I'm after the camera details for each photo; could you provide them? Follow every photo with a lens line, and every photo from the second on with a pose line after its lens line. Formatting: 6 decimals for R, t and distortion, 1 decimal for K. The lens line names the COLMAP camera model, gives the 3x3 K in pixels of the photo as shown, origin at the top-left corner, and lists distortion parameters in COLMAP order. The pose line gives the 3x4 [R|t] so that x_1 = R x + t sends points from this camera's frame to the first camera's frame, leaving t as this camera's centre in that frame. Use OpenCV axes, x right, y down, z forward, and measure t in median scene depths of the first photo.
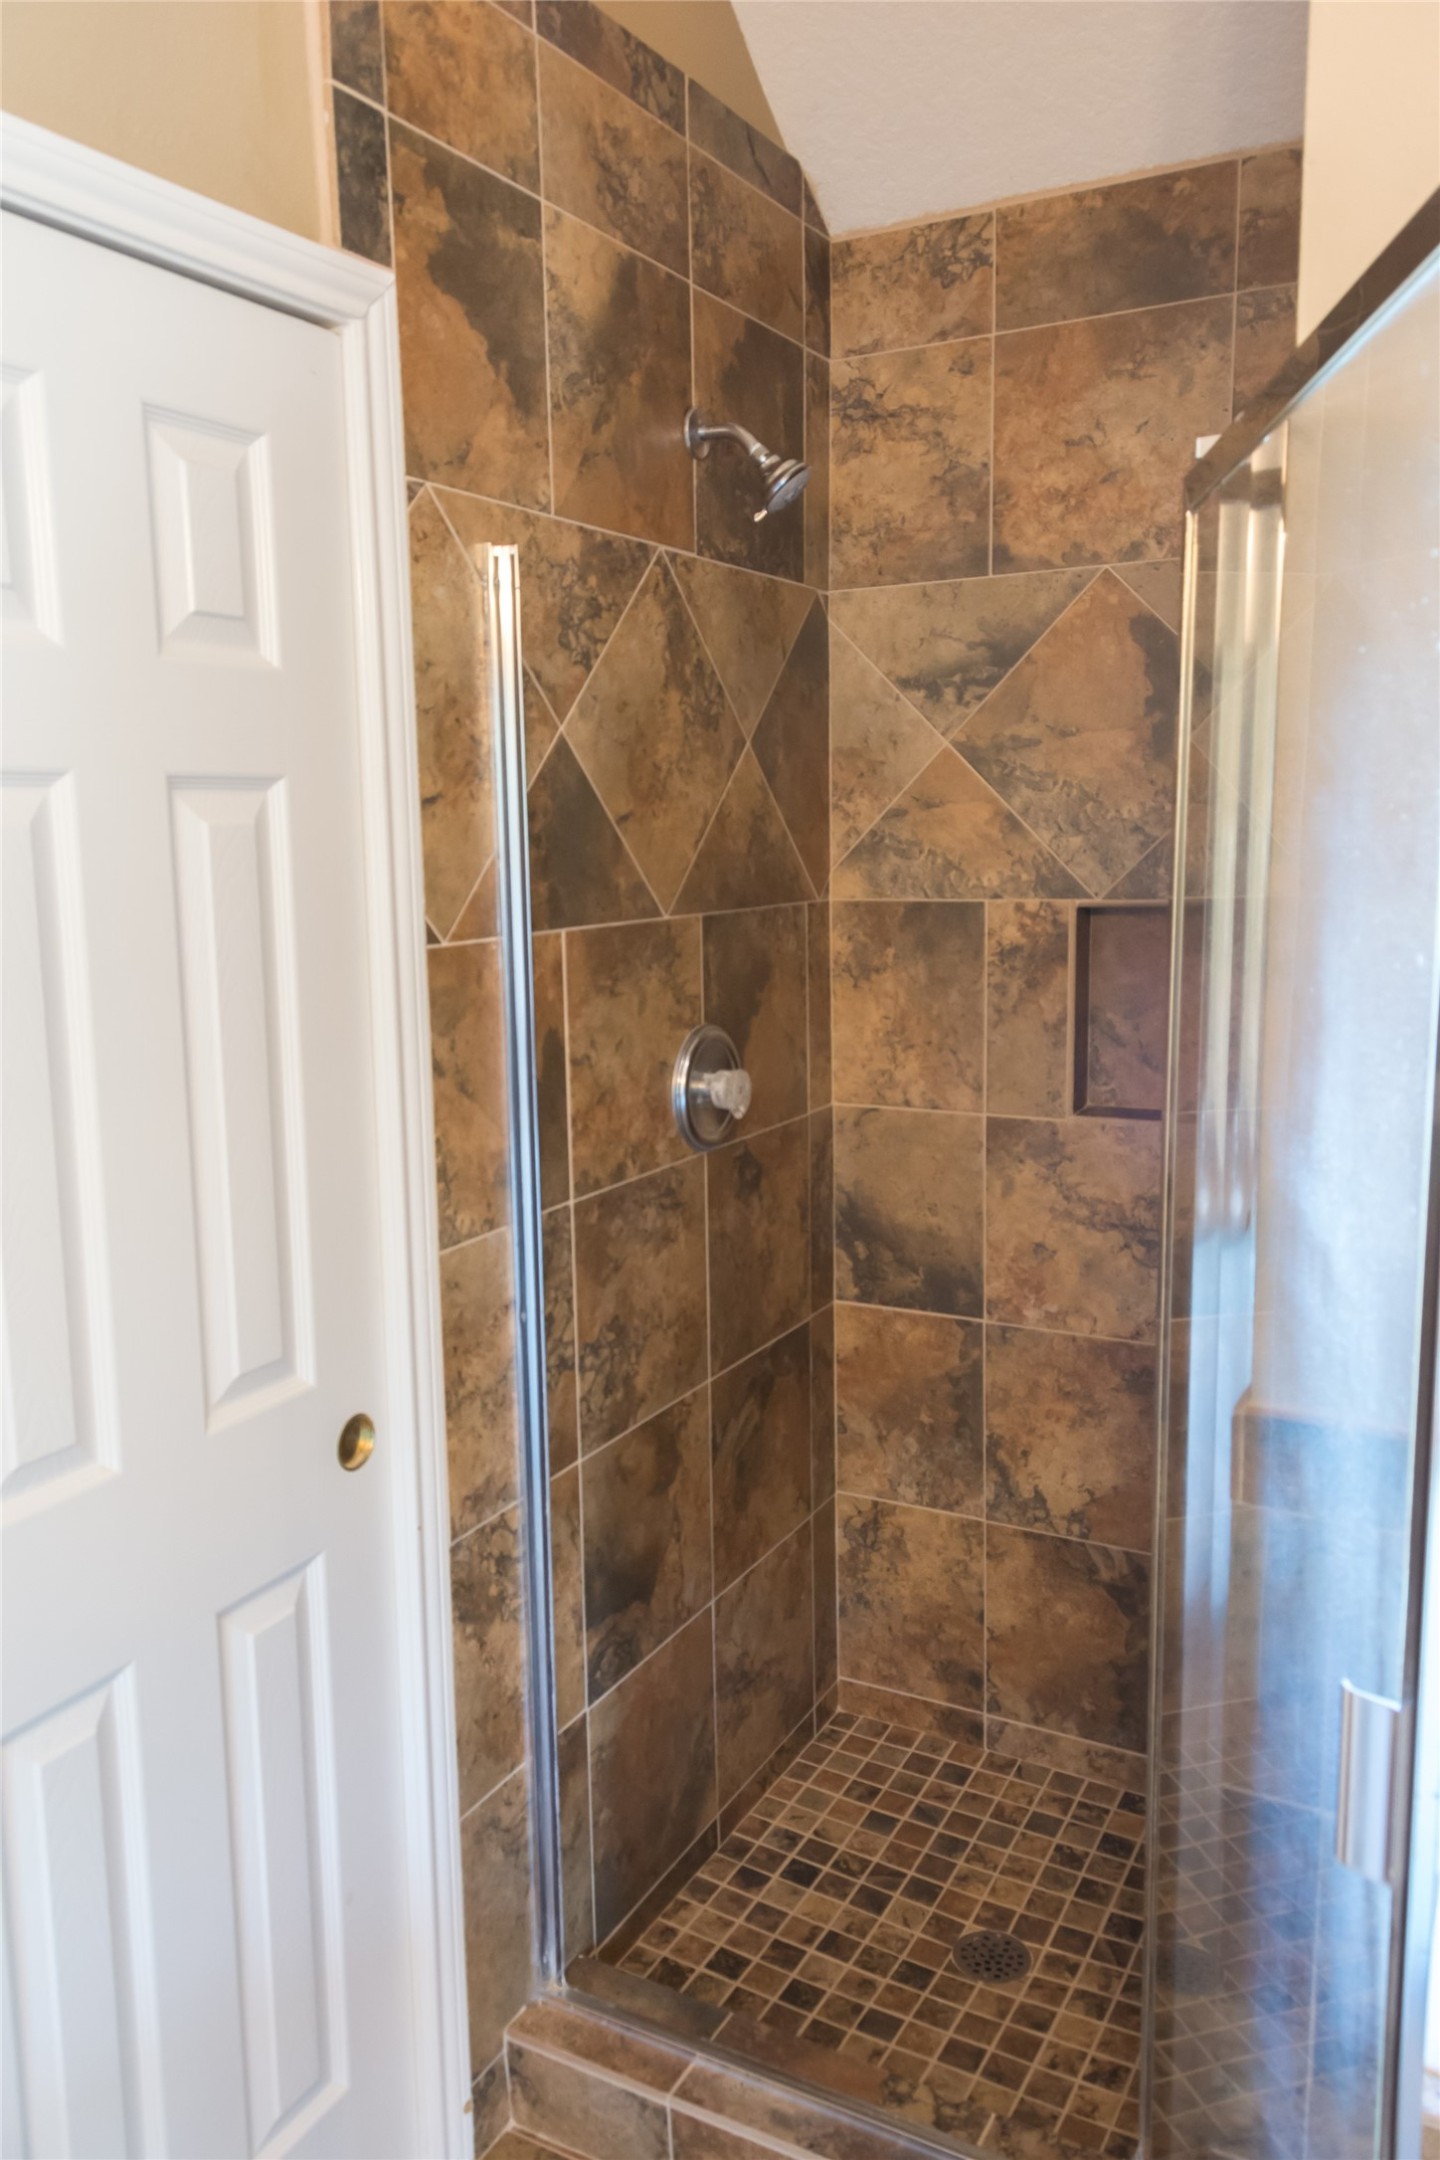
lens RADIAL K [[1654.2, 0, 731.0], [0, 1654.2, 1072.5], [0, 0, 1]] dist [0.050270, -0.033626]
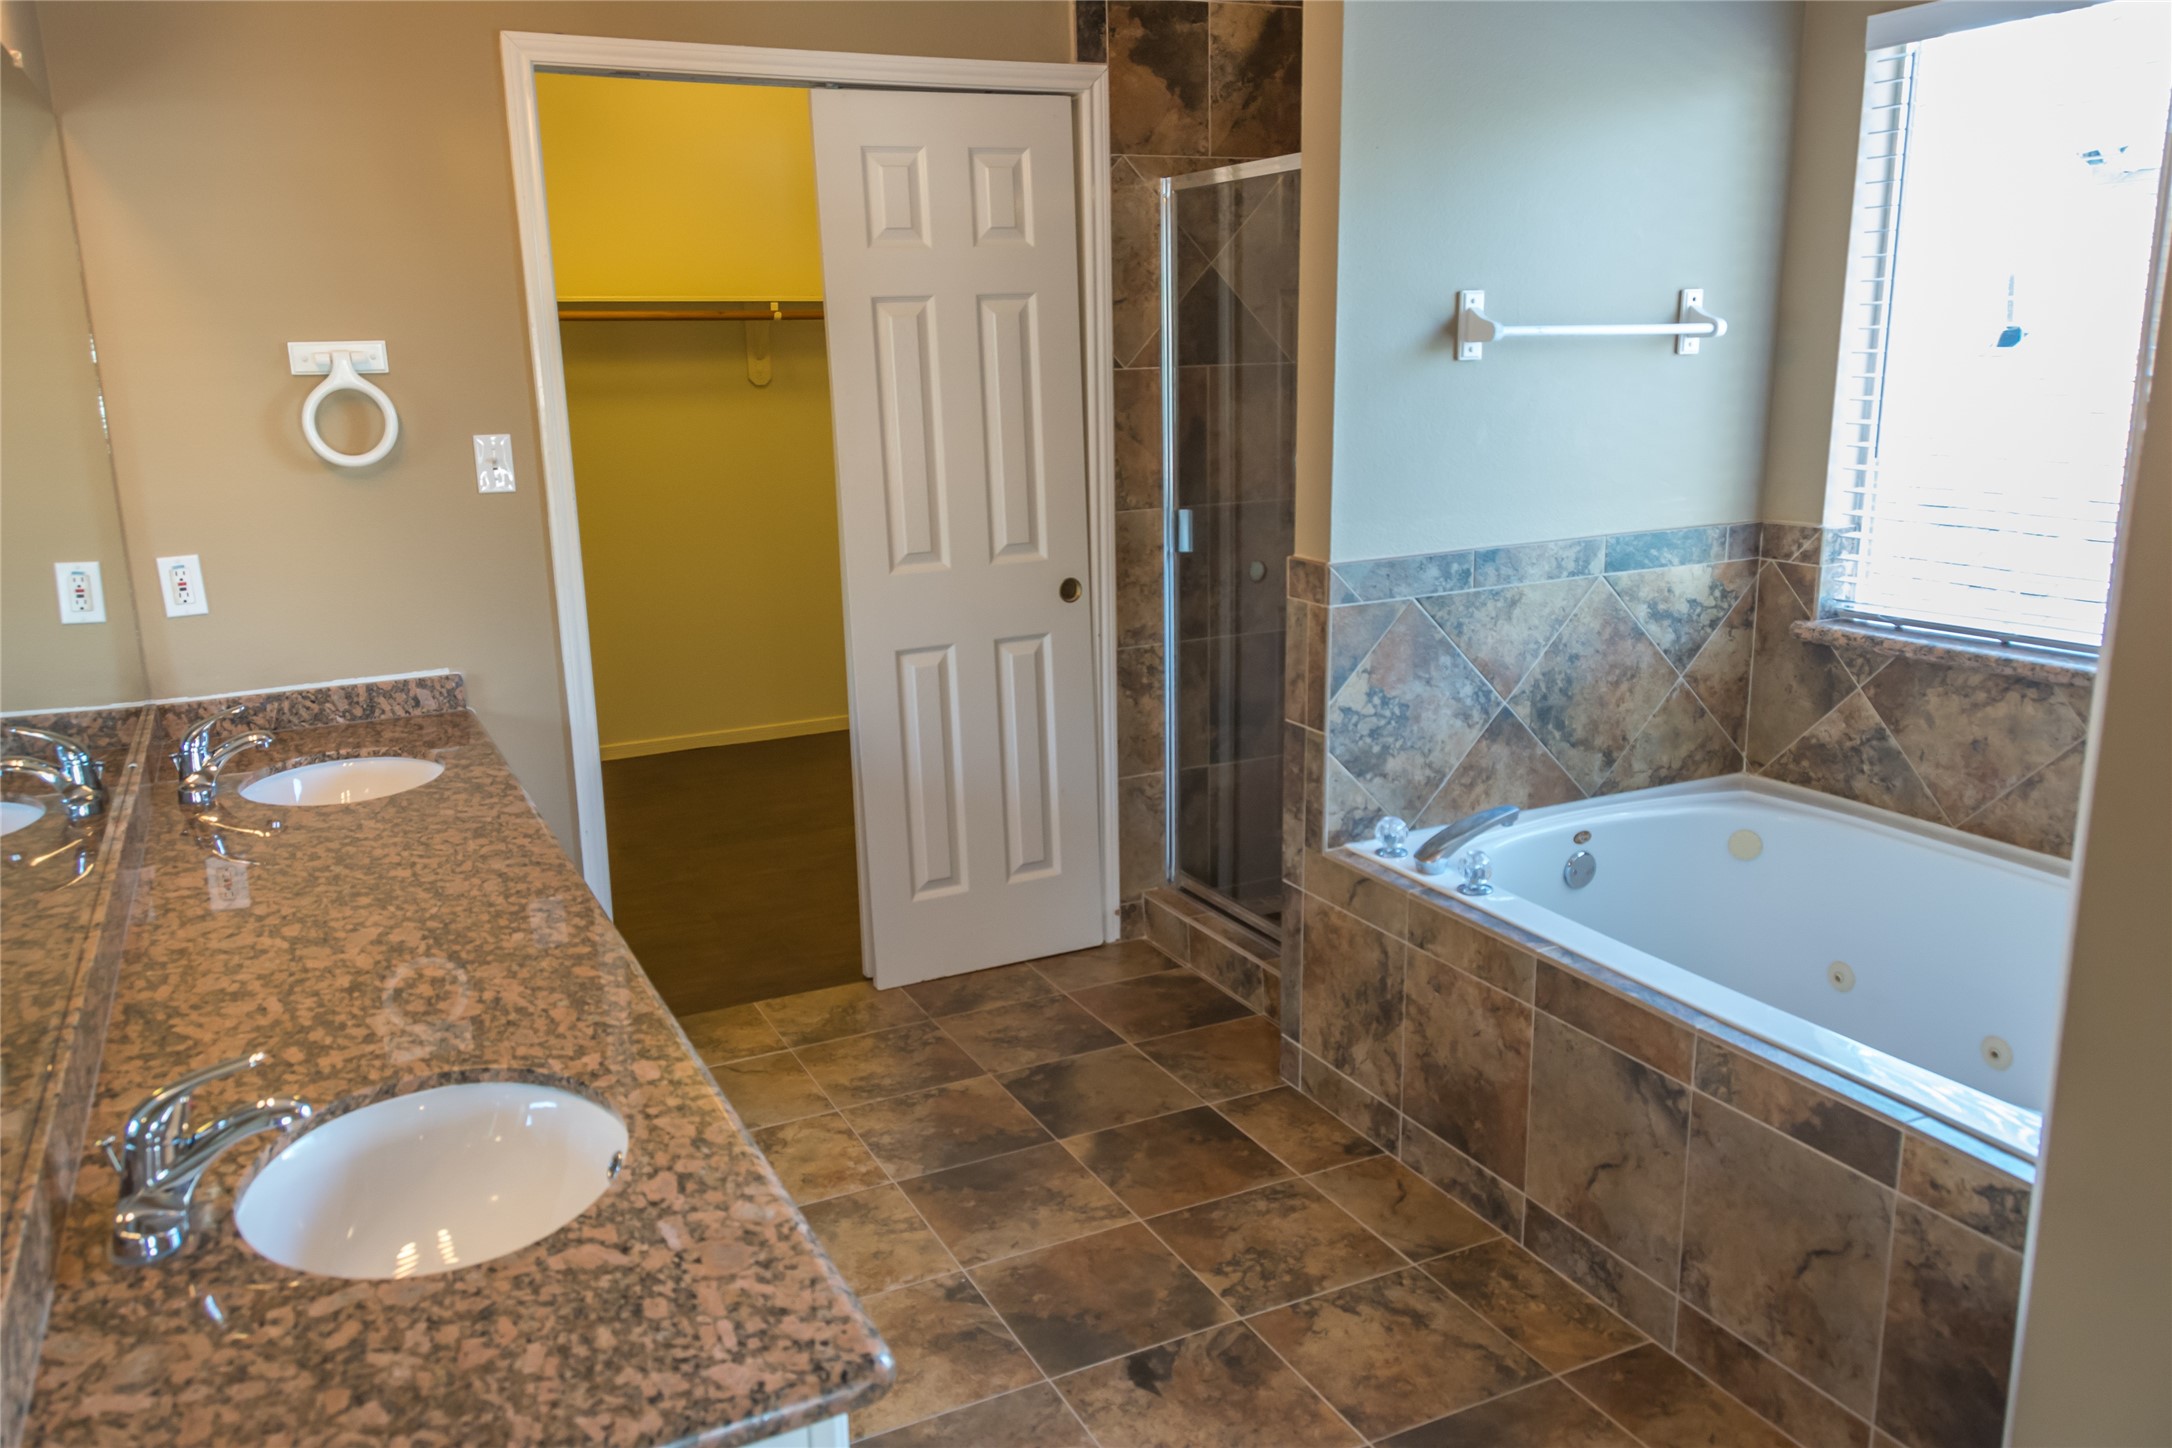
lens RADIAL K [[1663.4, 0, 1077.1], [0, 1663.4, 729.6], [0, 0, 1]] dist [0.050270, -0.033626]
pose [[0.815776, 0.131563, -0.563206, 1.084735], [-0.078804, 0.989987, 0.117114, 0.142986], [0.572975, -0.051156, 0.817975, -0.867031]]
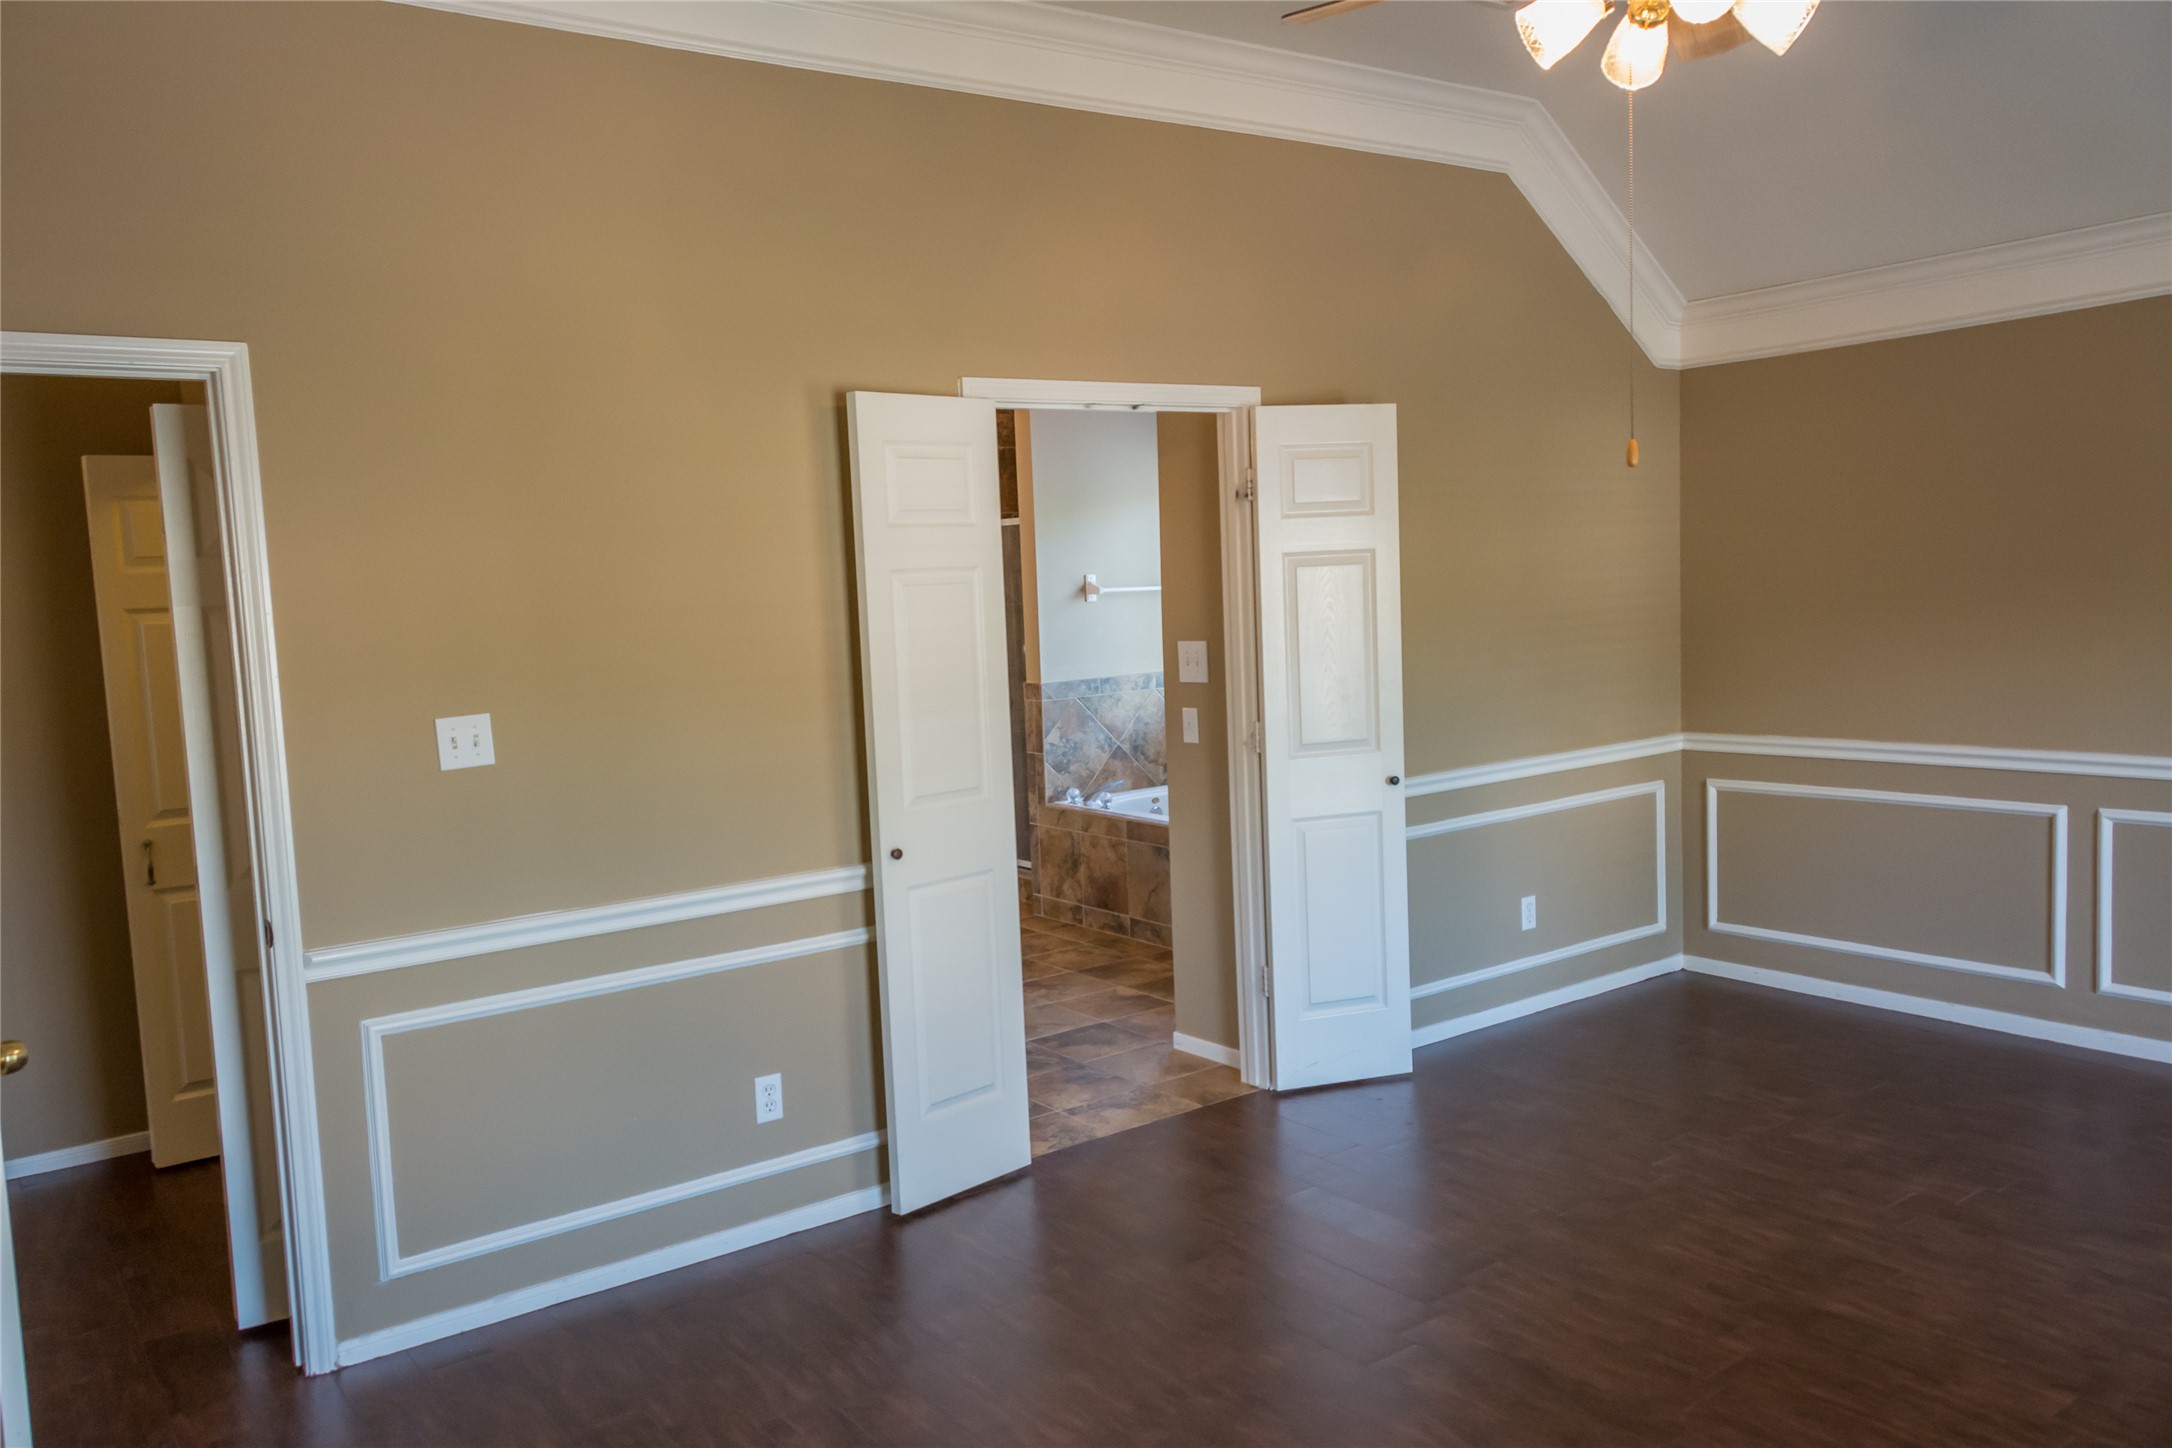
lens RADIAL K [[1663.4, 0, 1070.4], [0, 1663.4, 745.6], [0, 0, 1]] dist [0.050270, -0.033626]
pose [[0.899883, 0.022085, -0.435571, 2.384919], [-0.034992, 0.999153, -0.021633, 0.438666], [0.434724, 0.034709, 0.899894, -3.393005]]
